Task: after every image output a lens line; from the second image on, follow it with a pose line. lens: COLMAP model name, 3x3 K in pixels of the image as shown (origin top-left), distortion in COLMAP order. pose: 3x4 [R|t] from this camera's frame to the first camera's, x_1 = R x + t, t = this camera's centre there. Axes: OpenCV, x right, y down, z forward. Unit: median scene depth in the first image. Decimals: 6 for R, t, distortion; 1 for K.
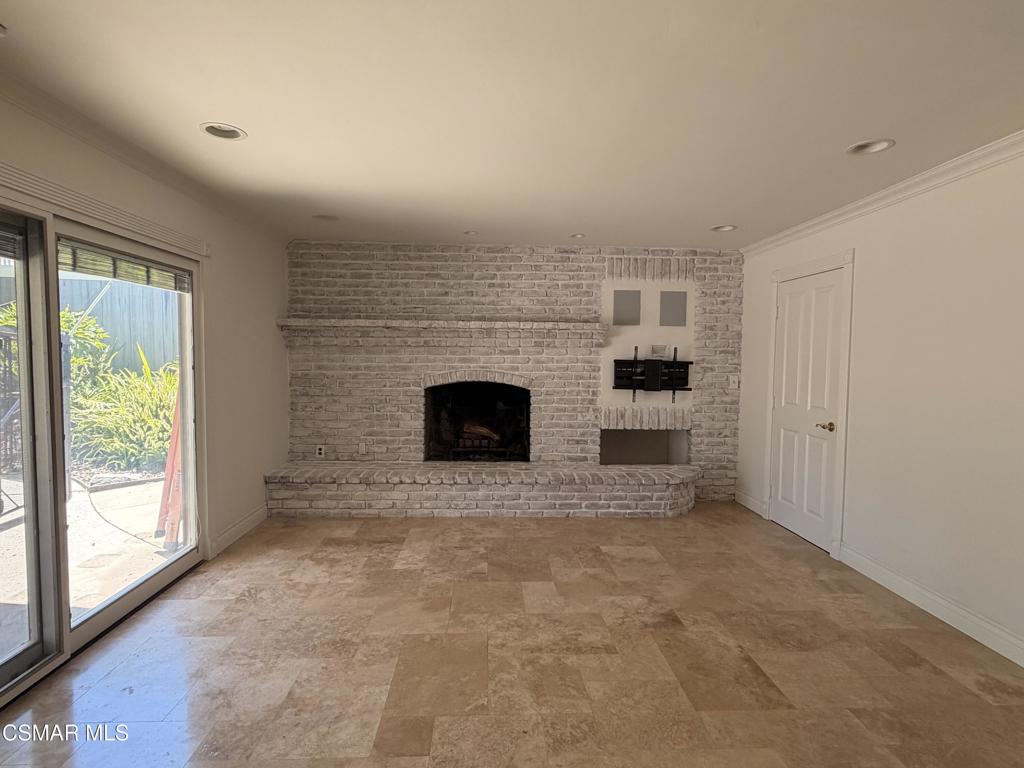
lens RADIAL K [[537.0, 0, 511.8], [0, 537.0, 383.9], [0, 0, 1]] dist [-0.000239, -0.000004]
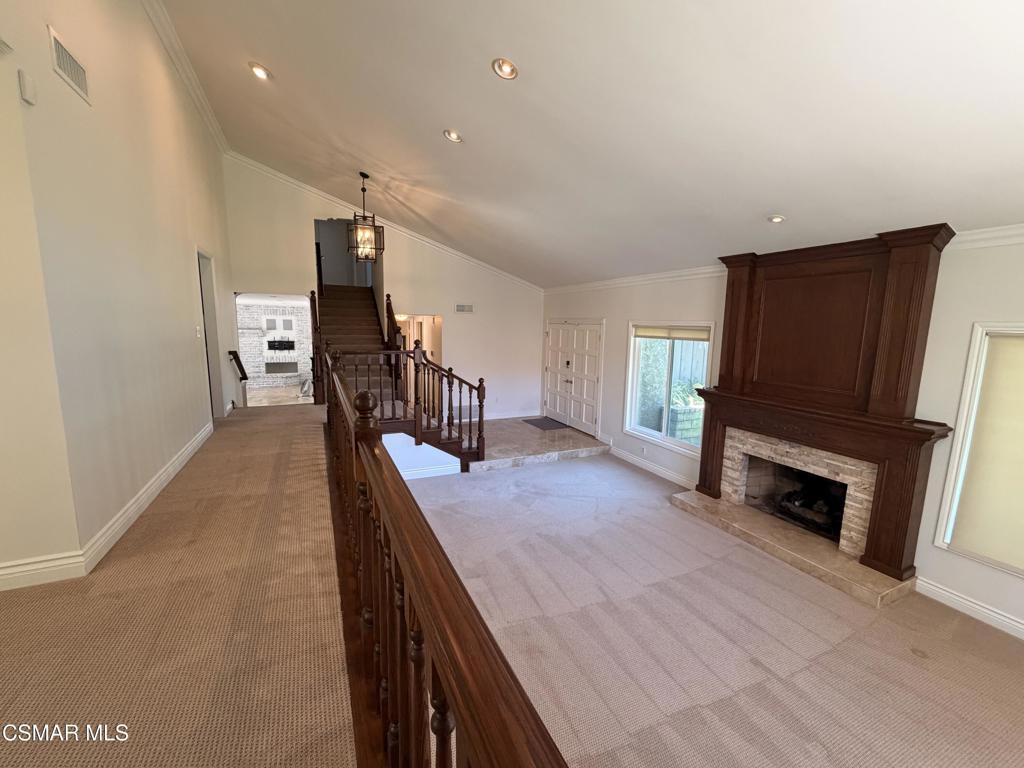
lens RADIAL K [[413.3, 0, 511.4], [0, 413.3, 384.5], [0, 0, 1]] dist [0.000105, 0.000003]
pose [[0.922109, -0.052509, 0.383350, 0.573049], [0.014057, 0.994641, 0.102428, -0.017790], [-0.386674, -0.089061, 0.917906, -1.863371]]
